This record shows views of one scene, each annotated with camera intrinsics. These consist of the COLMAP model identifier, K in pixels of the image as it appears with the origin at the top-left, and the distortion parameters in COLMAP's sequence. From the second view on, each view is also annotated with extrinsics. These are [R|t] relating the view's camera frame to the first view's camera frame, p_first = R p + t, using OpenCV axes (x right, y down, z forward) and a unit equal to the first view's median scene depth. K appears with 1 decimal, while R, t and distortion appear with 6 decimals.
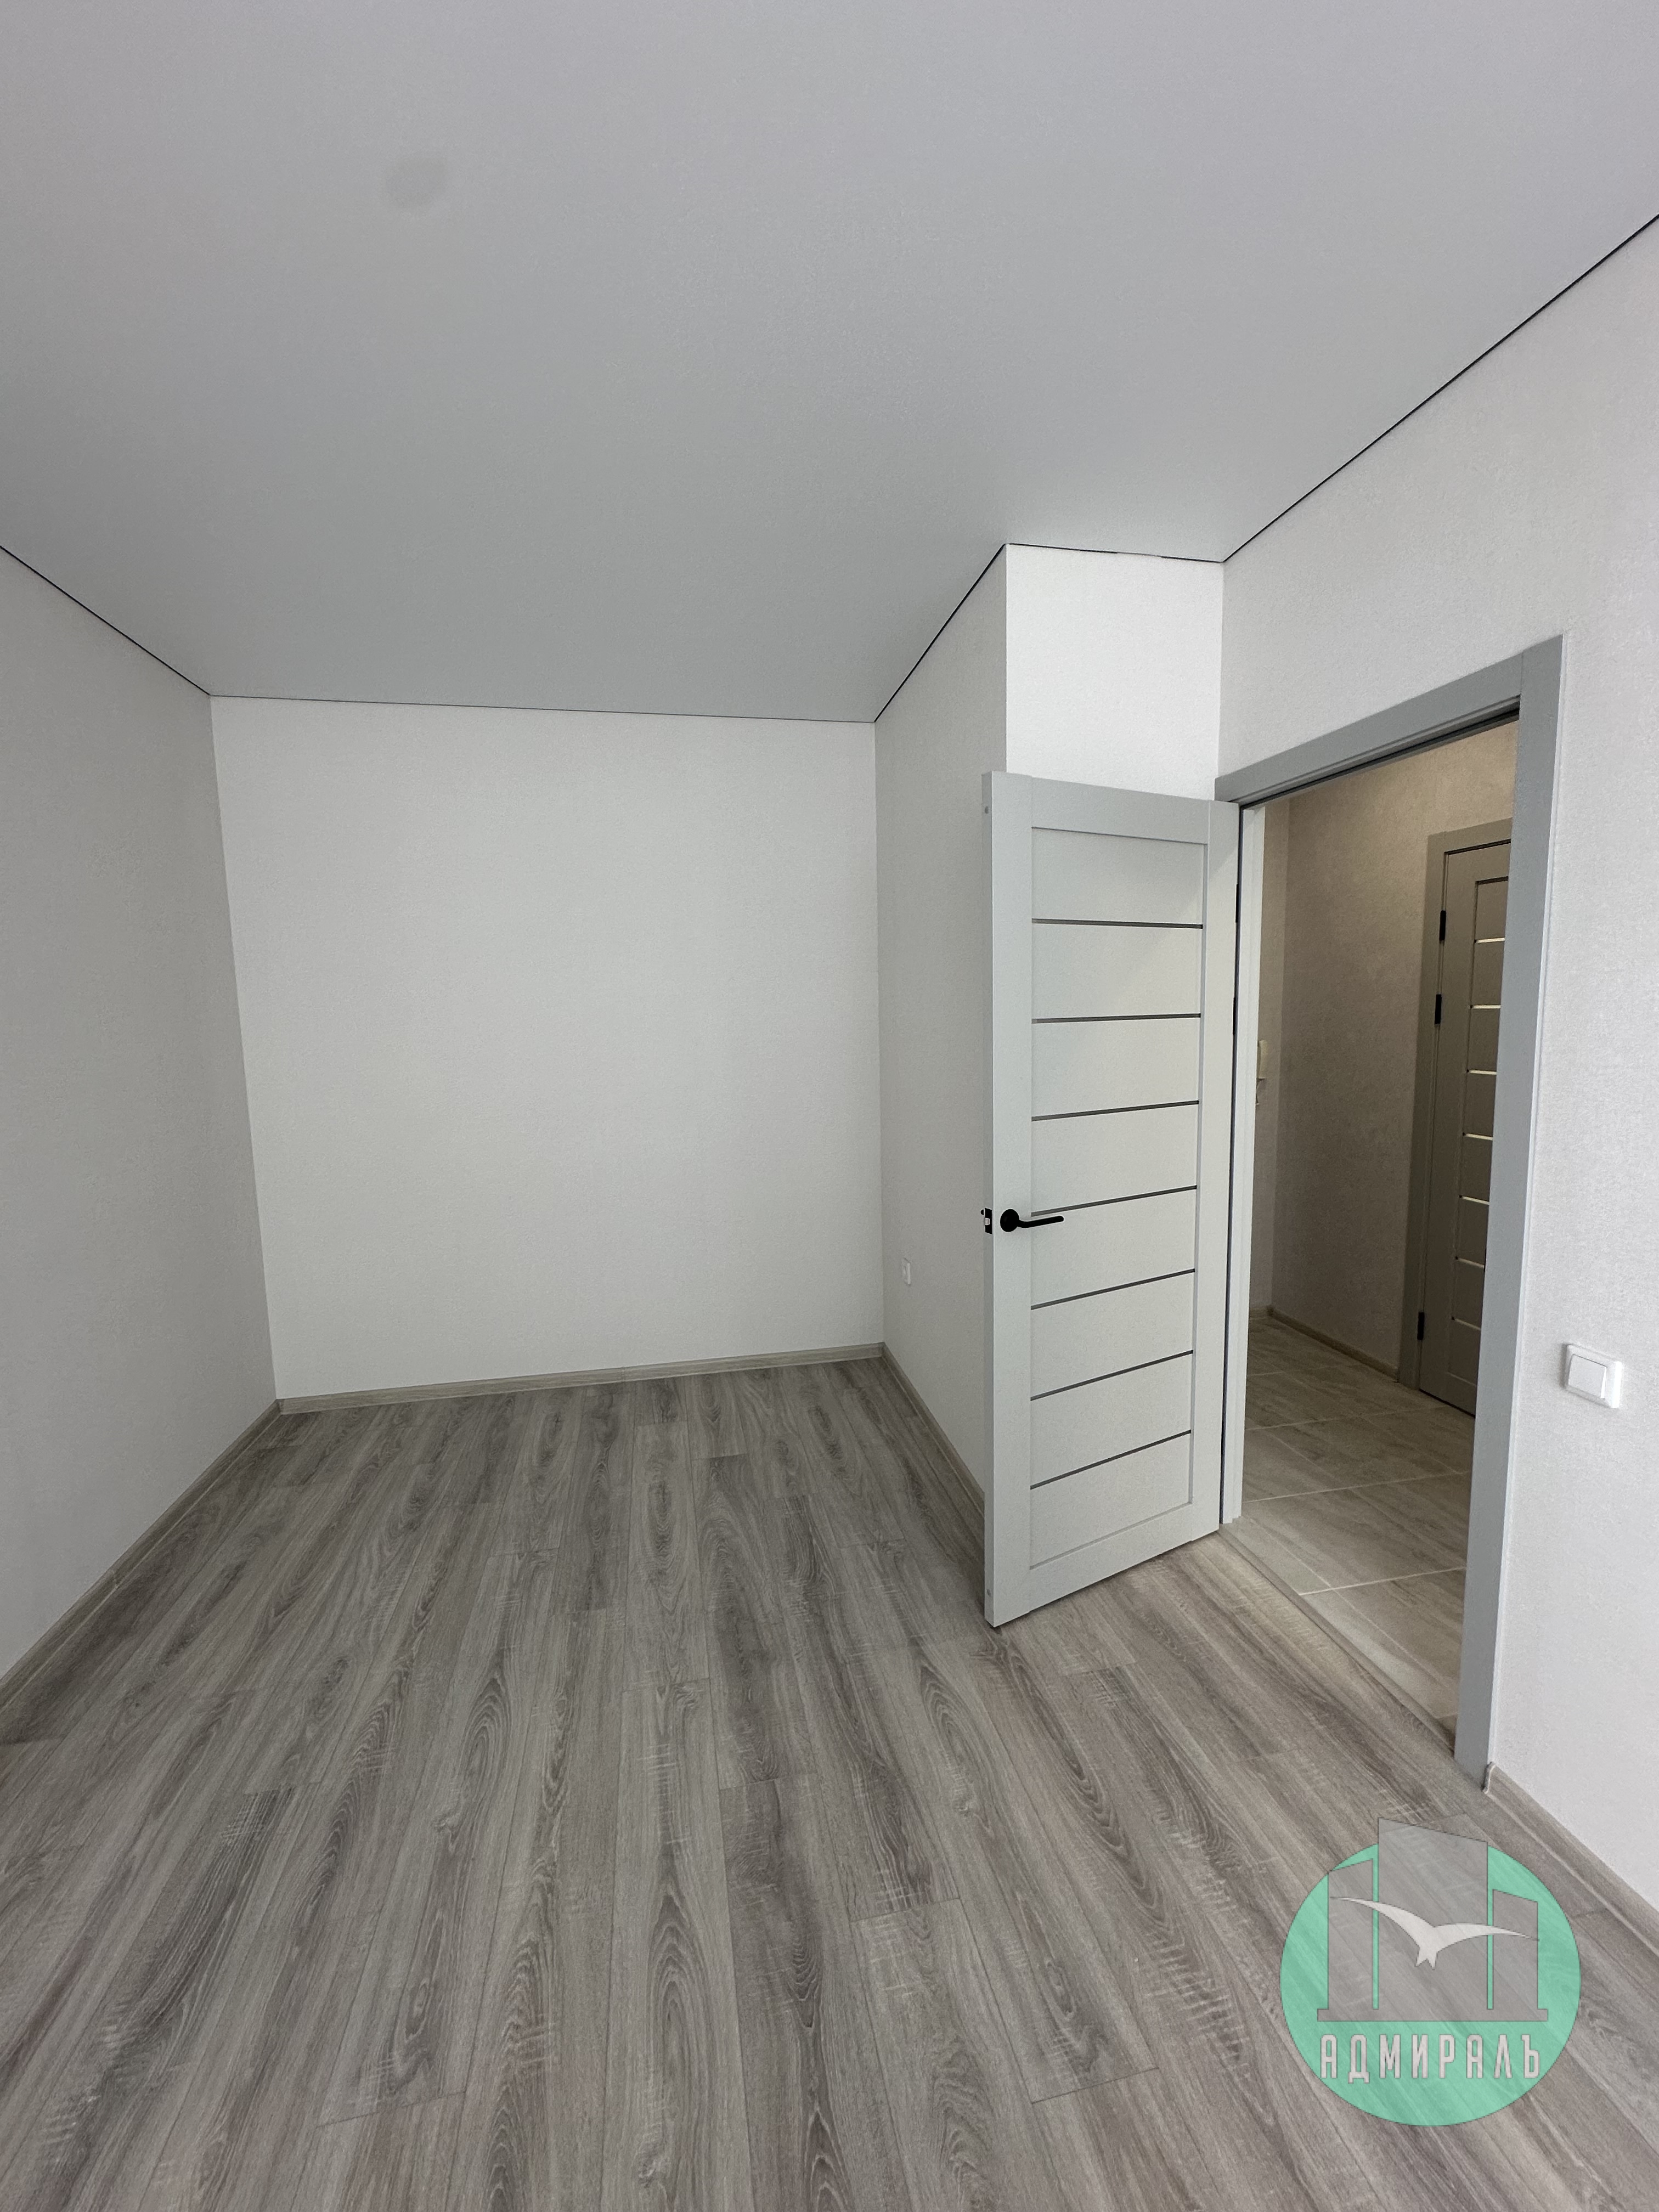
lens RADIAL K [[889.4, 0, 831.3], [0, 889.4, 1104.2], [0, 0, 1]] dist [-0.000313, -0.000017]
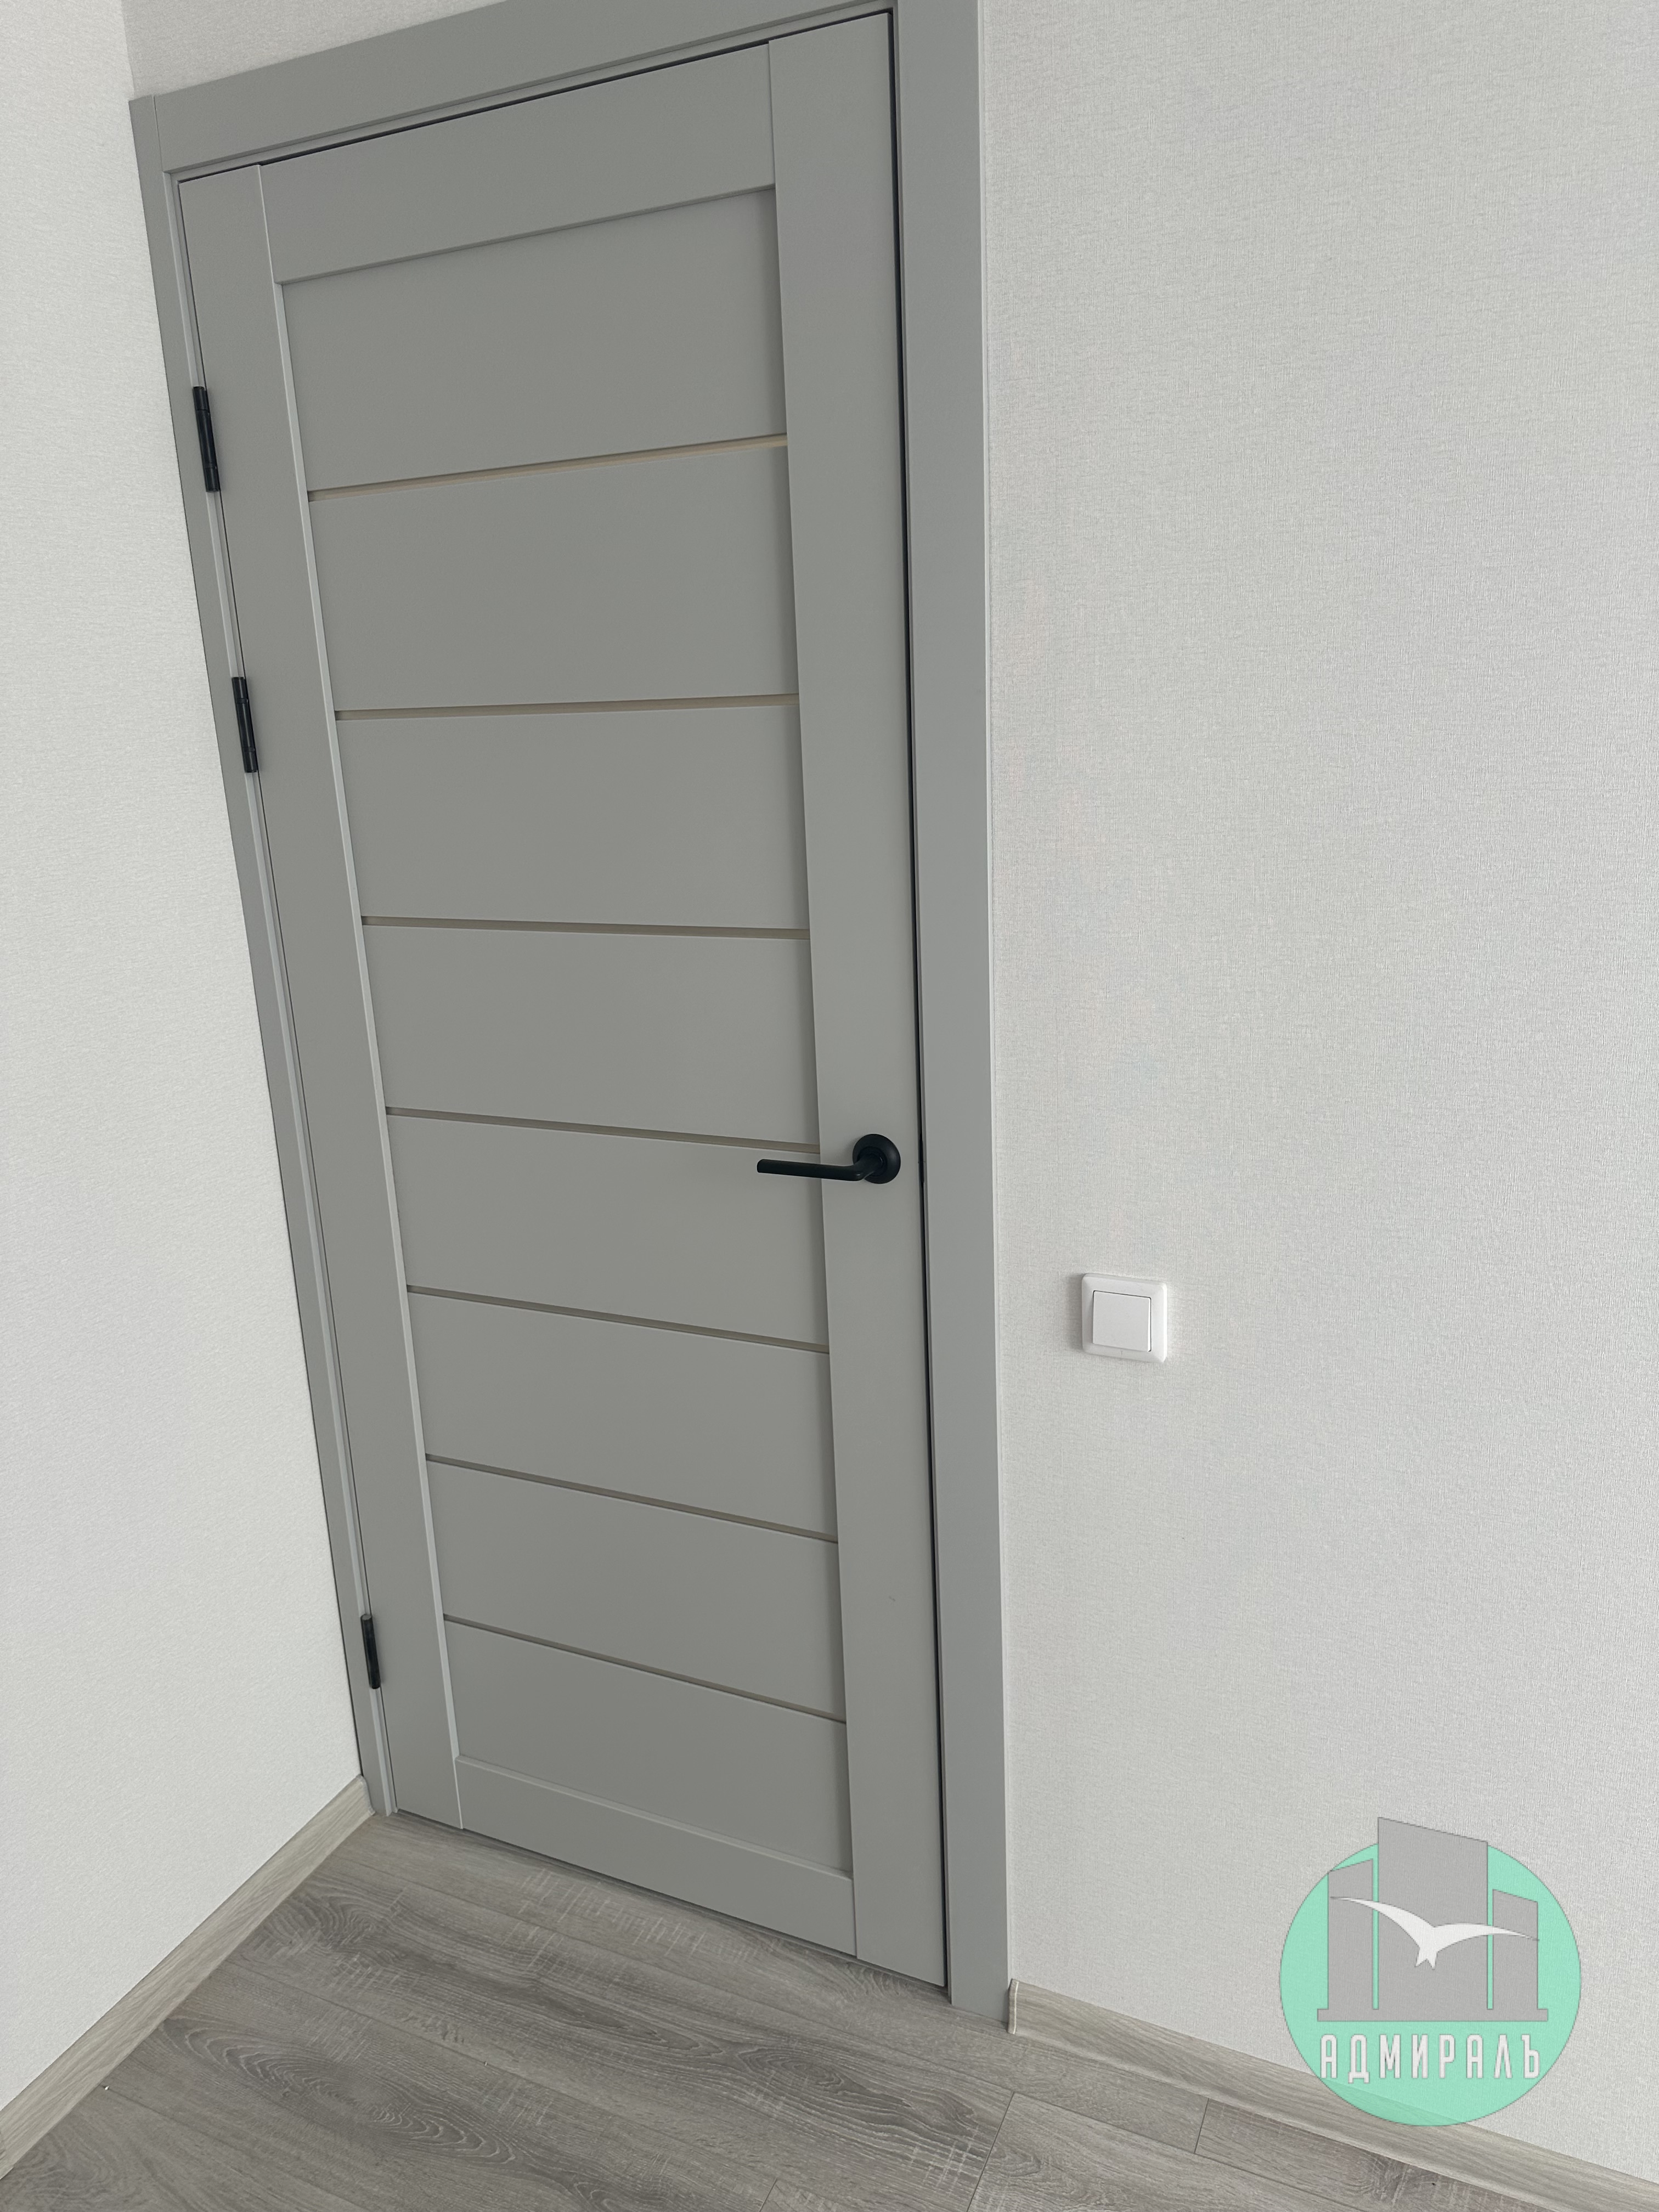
lens RADIAL K [[1618.0, 0, 827.4], [0, 1618.0, 1103.6], [0, 0, 1]] dist [0.005054, -0.000274]
pose [[0.594055, -0.216026, 0.774875, -0.038924], [0.117508, 0.976238, 0.182077, -0.038630], [-0.795796, -0.017110, 0.605324, 0.448245]]
